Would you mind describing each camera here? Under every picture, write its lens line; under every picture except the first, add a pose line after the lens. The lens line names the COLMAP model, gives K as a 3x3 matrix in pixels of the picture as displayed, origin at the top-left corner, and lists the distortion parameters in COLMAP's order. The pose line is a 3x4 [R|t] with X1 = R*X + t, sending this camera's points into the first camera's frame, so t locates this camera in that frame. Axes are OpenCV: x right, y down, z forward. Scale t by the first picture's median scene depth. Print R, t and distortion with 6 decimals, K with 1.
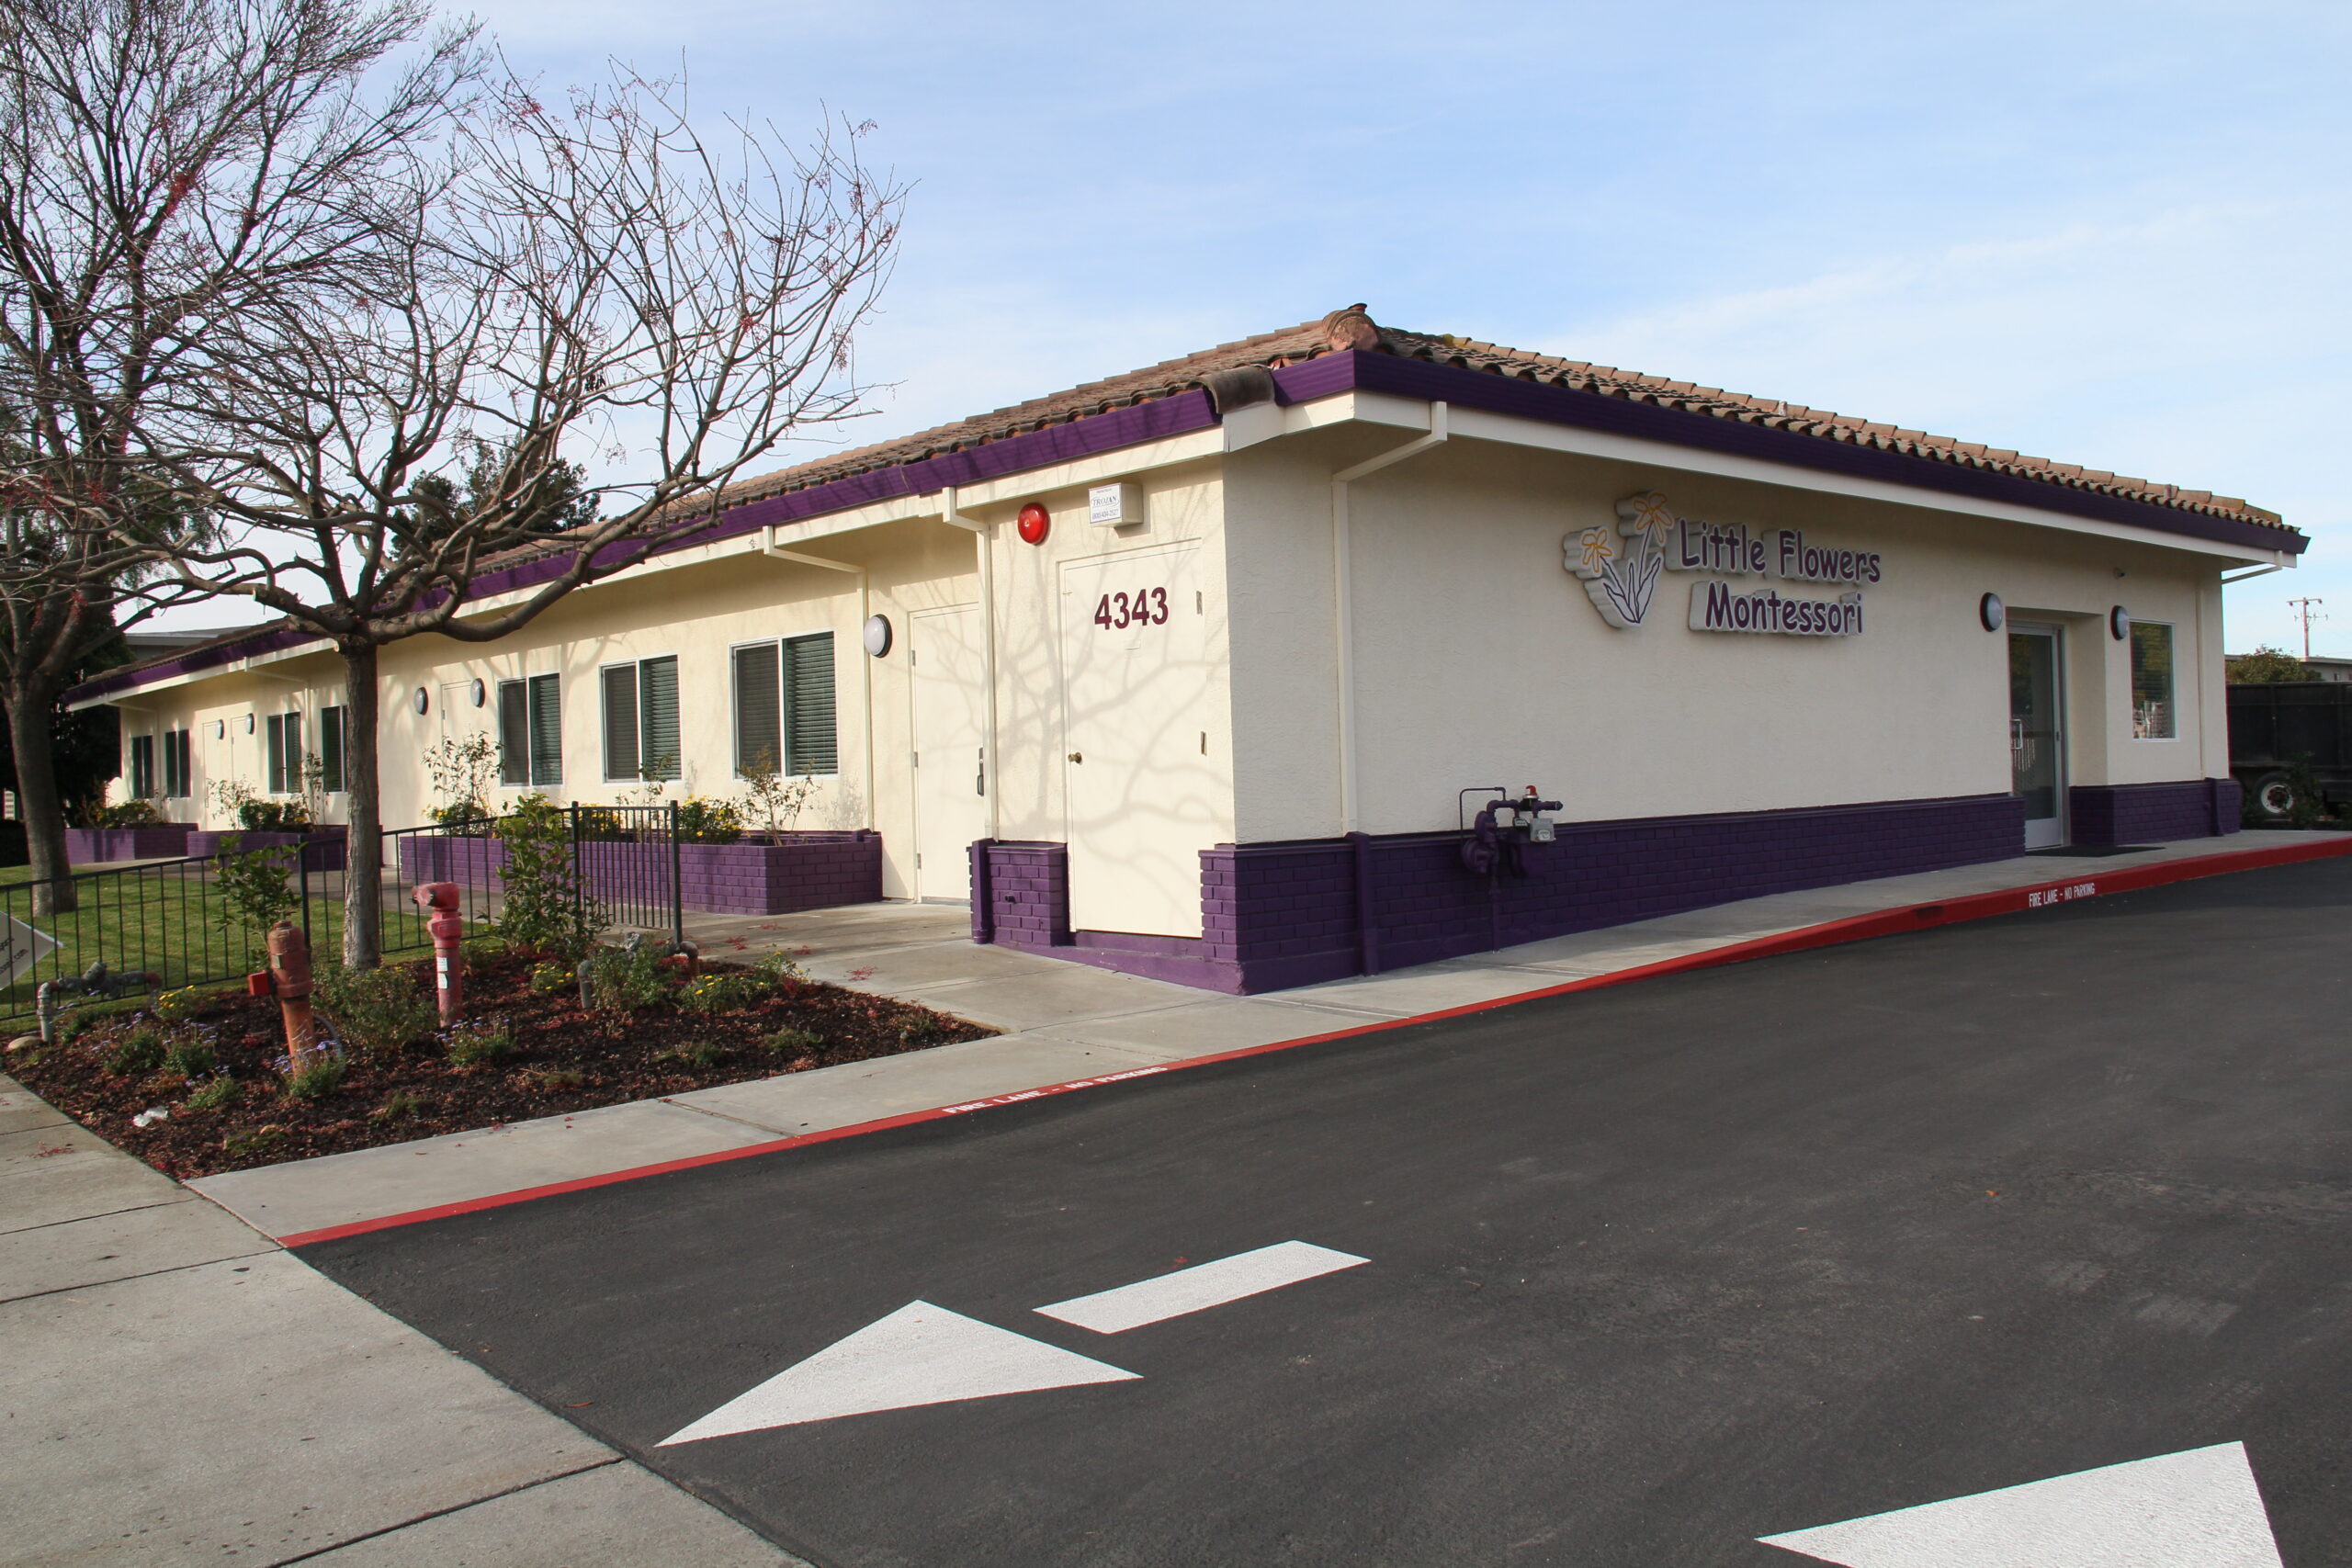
lens RADIAL K [[1933.4, 0, 1176.0], [0, 1933.4, 784.0], [0, 0, 1]] dist [-0.183542, 0.118737]
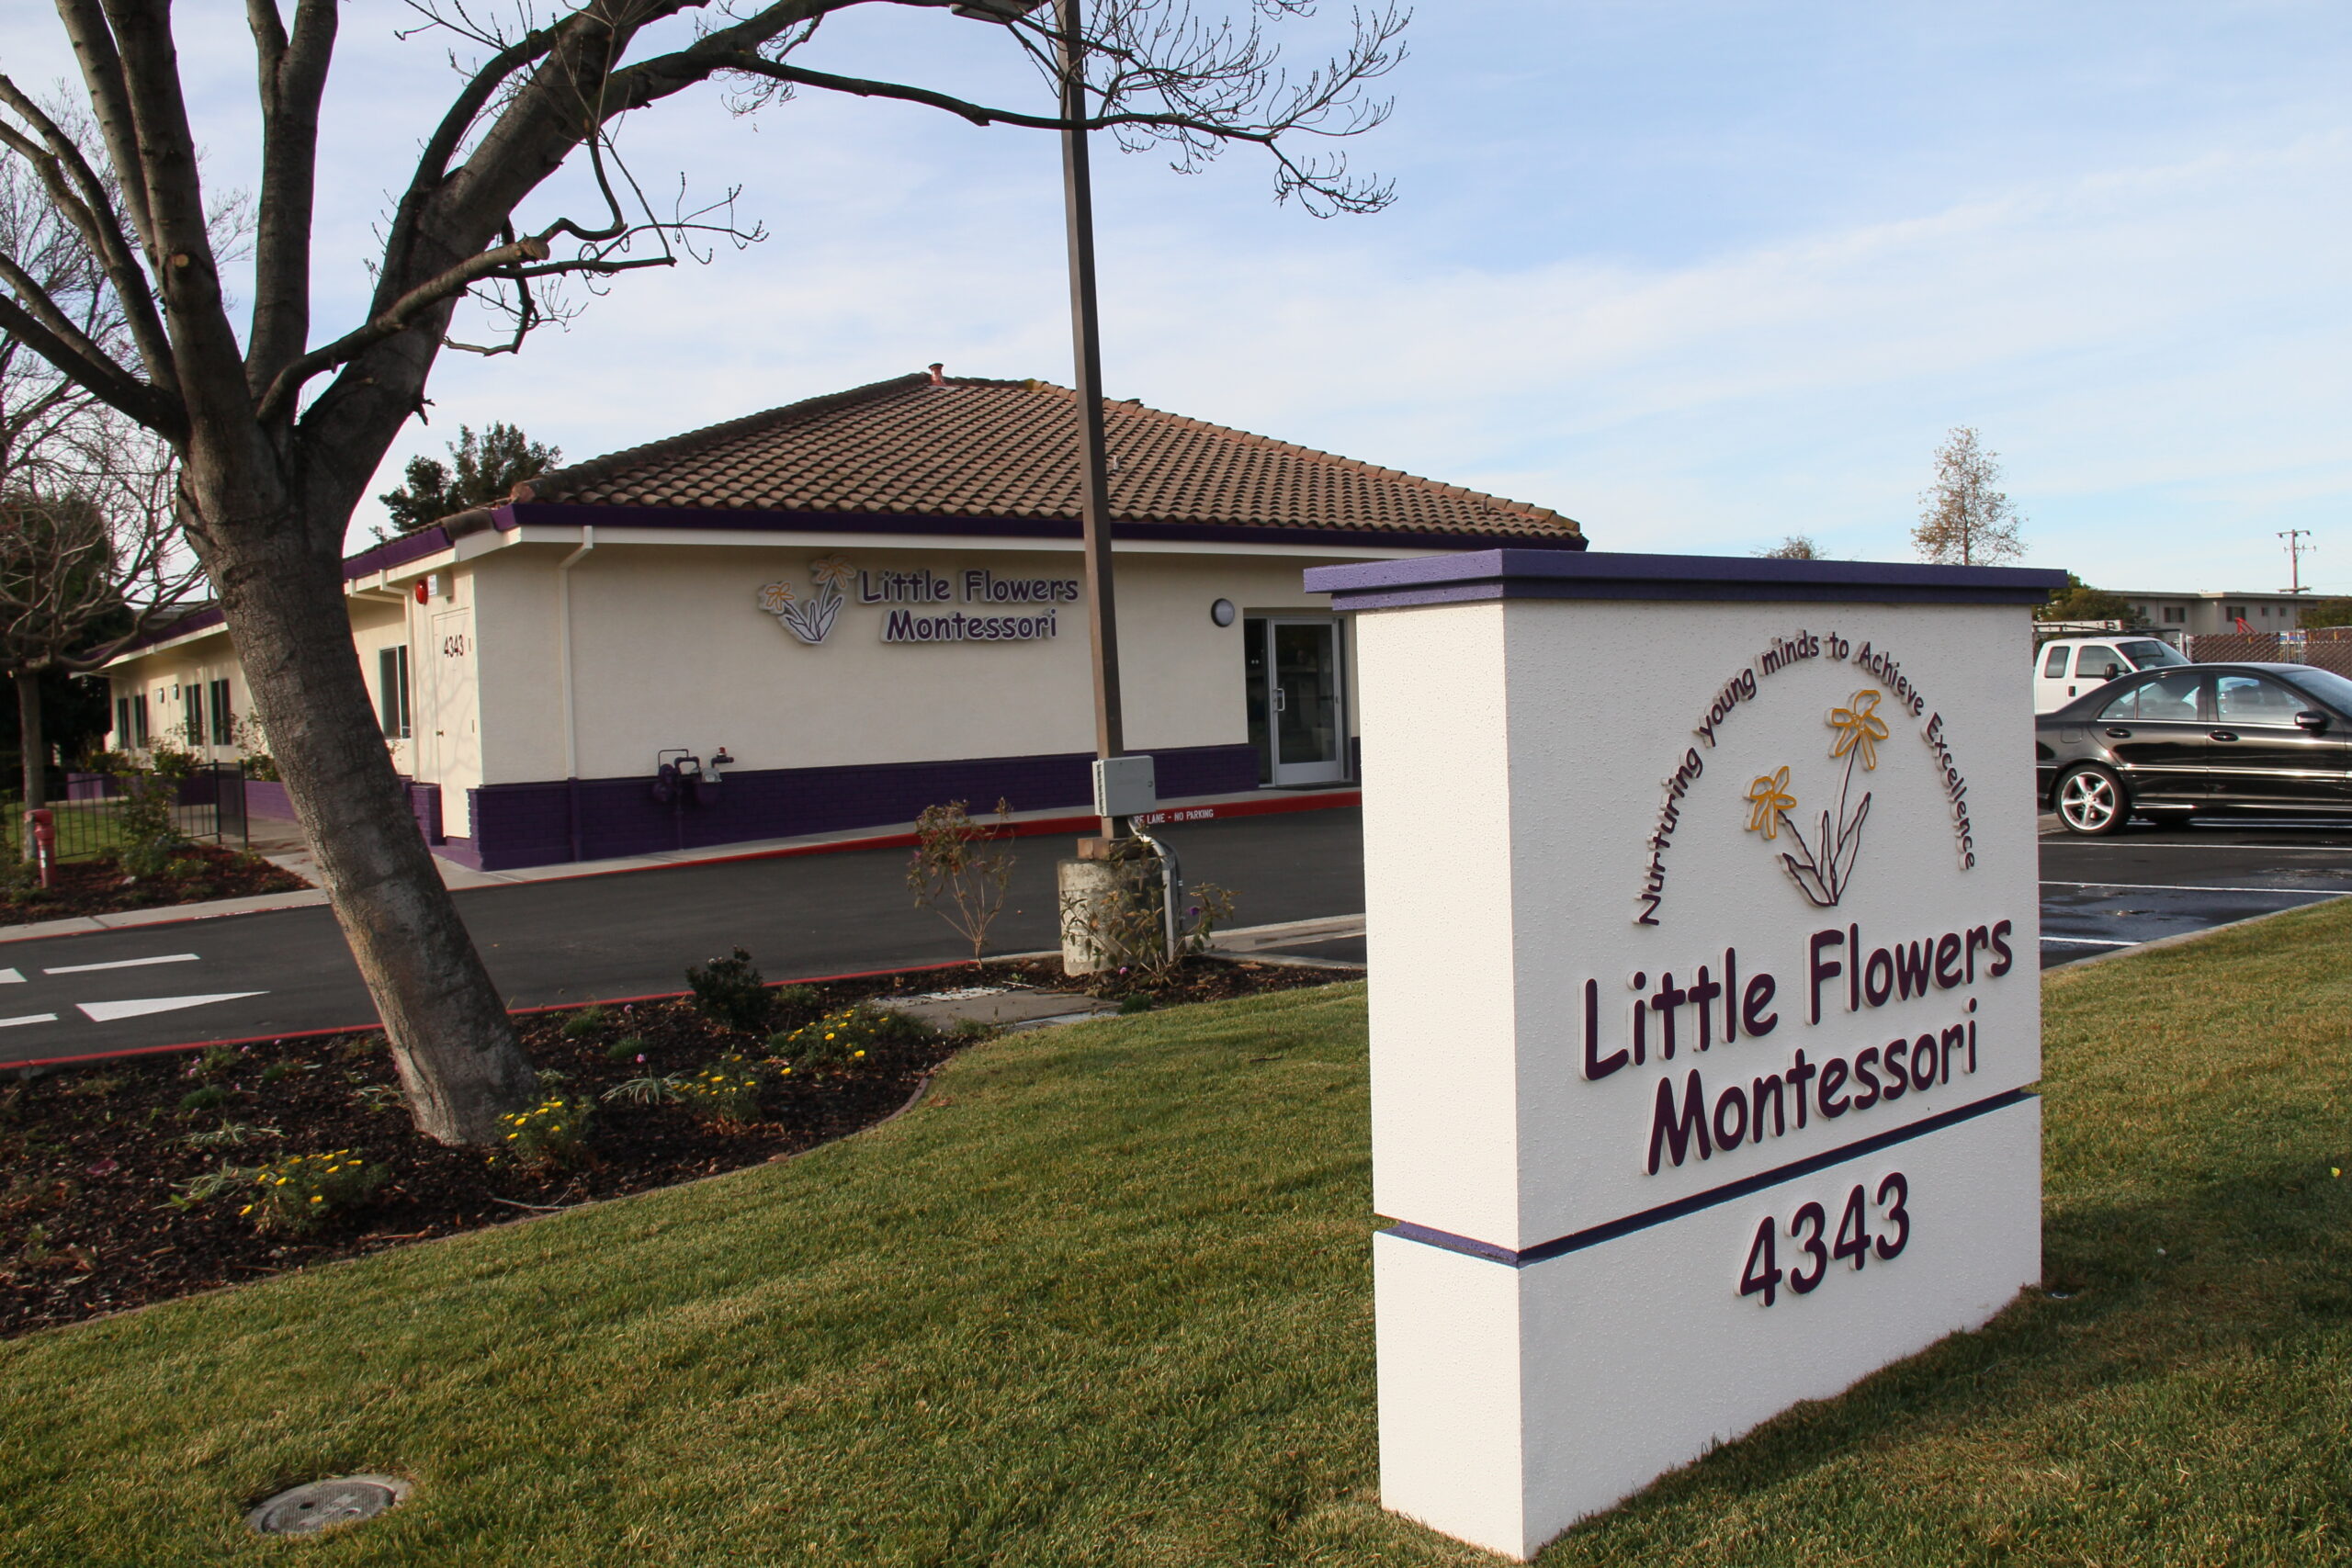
lens RADIAL K [[1933.4, 0, 1176.0], [0, 1933.4, 784.0], [0, 0, 1]] dist [-0.183542, 0.118737]
pose [[0.997817, -0.003711, -0.065942, 0.604264], [0.006061, 0.999352, 0.035487, -0.020619], [0.065767, -0.035809, 0.997192, -0.515776]]
